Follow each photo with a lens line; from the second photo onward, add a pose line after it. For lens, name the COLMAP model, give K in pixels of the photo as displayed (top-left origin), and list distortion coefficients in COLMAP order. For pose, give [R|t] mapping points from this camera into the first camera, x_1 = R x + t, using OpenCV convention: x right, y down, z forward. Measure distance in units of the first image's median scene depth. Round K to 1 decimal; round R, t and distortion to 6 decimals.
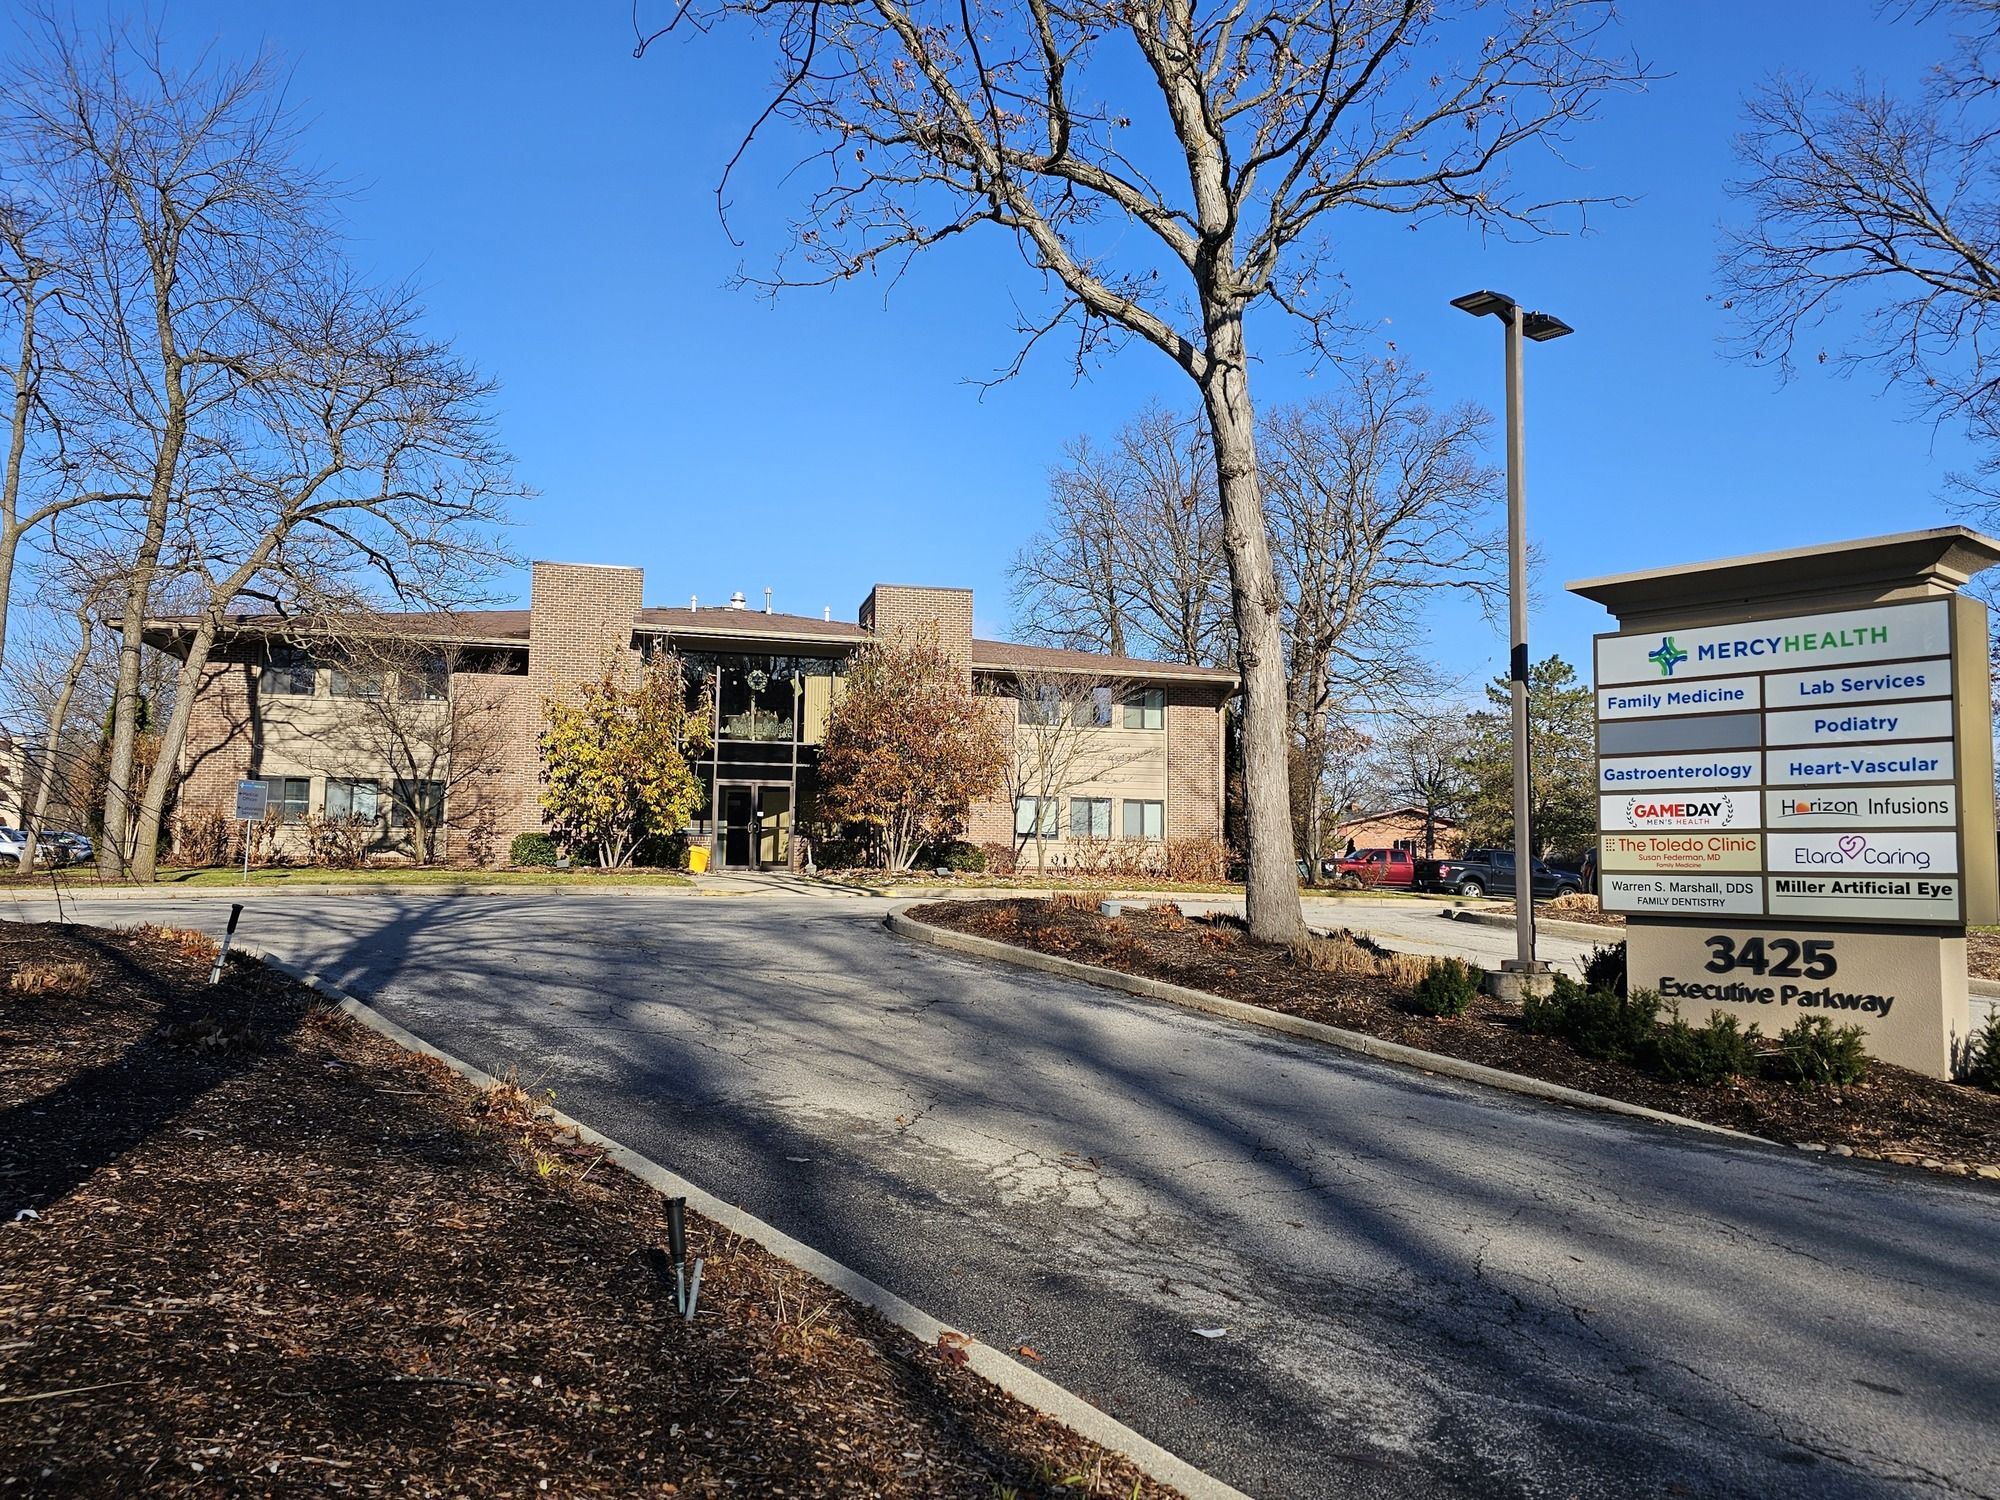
lens RADIAL K [[1323.3, 0, 1003.4], [0, 1323.3, 744.3], [0, 0, 1]] dist [0.026060, -0.003849]
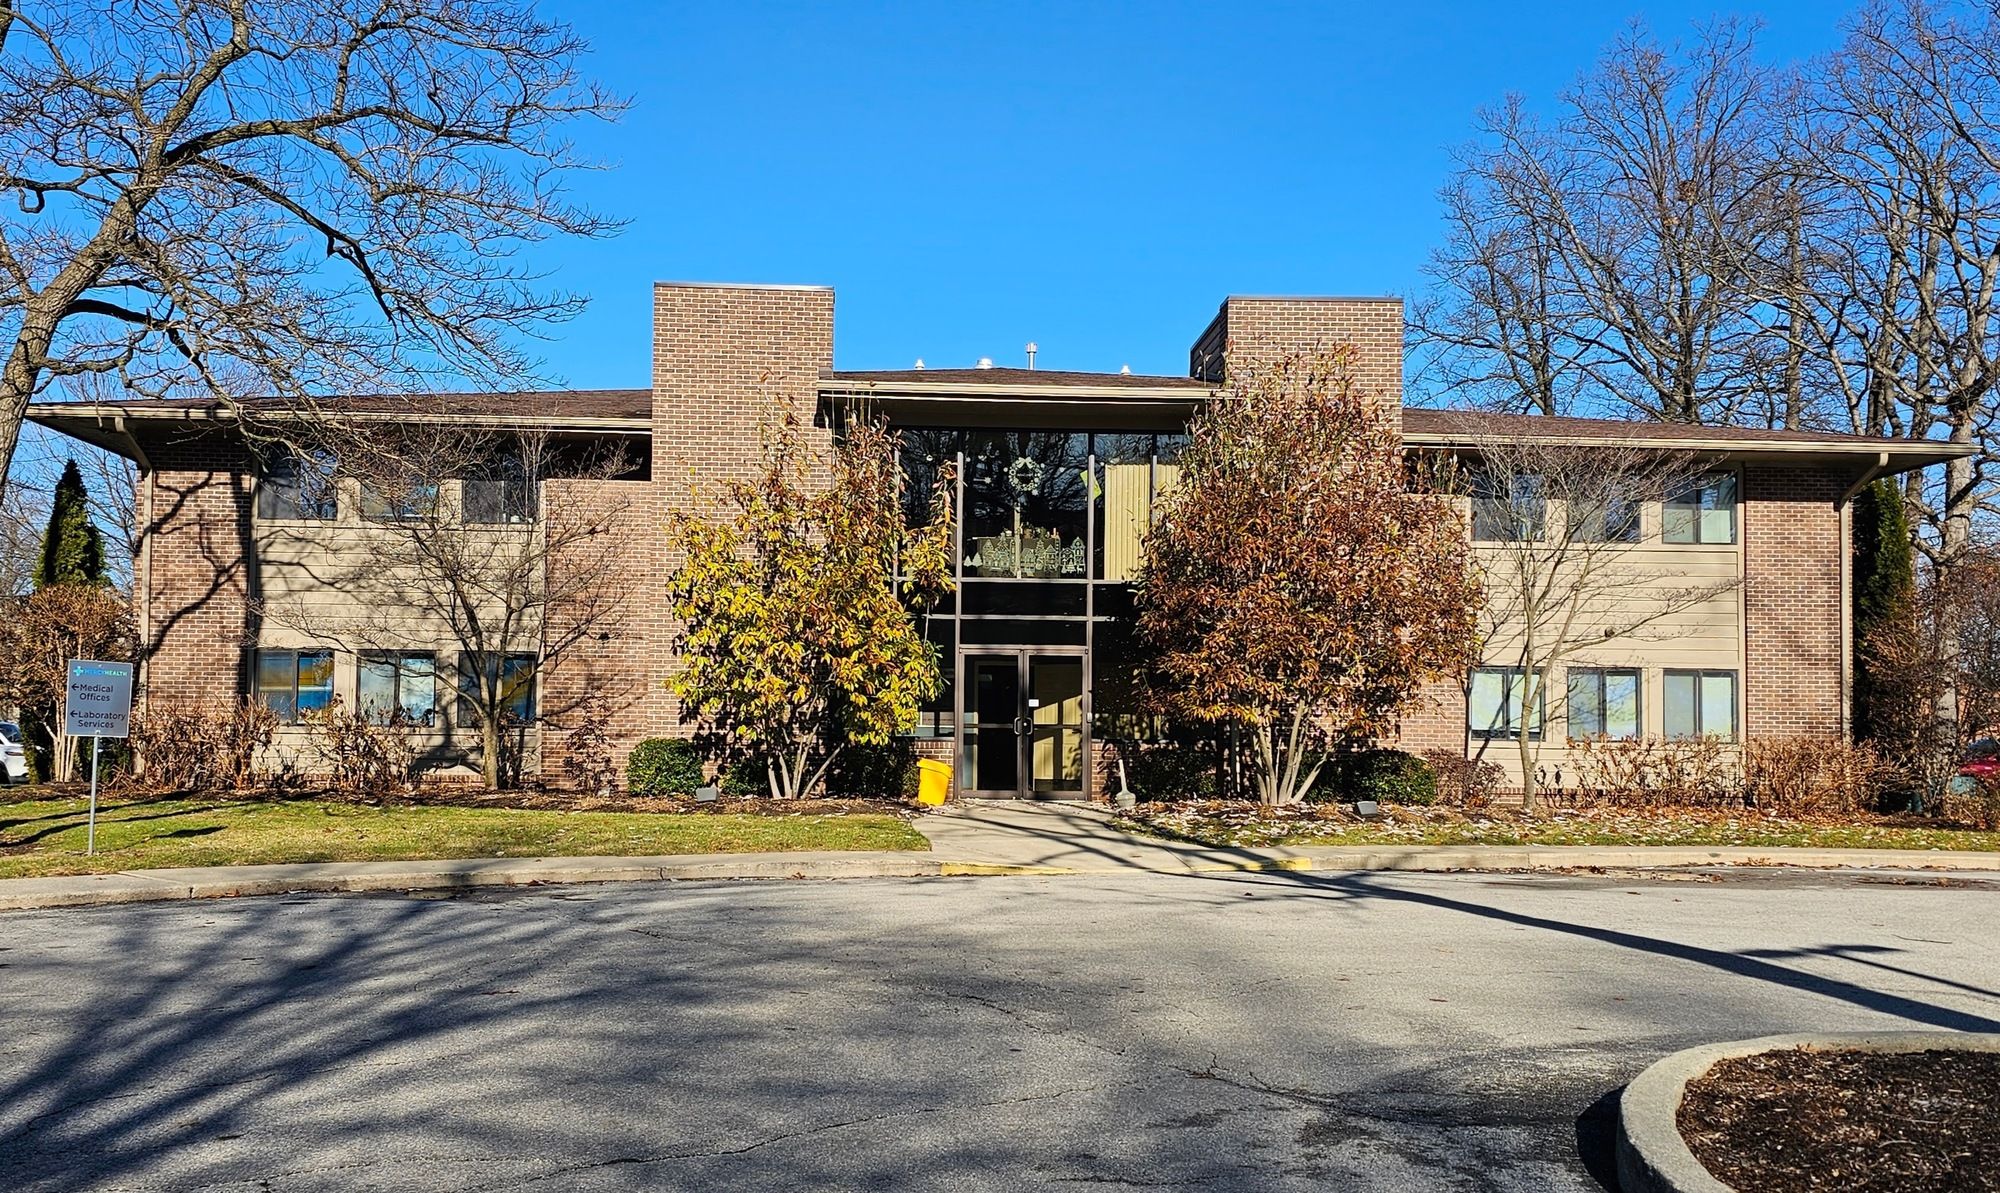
lens RADIAL K [[1331.7, 0, 995.0], [0, 1331.7, 586.8], [0, 0, 1]] dist [-0.045342, -0.002127]
pose [[0.984262, -0.021456, -0.175409, -0.099218], [0.019660, 0.999735, -0.011971, 0.008140], [0.175620, 0.008334, 0.984423, 0.430068]]
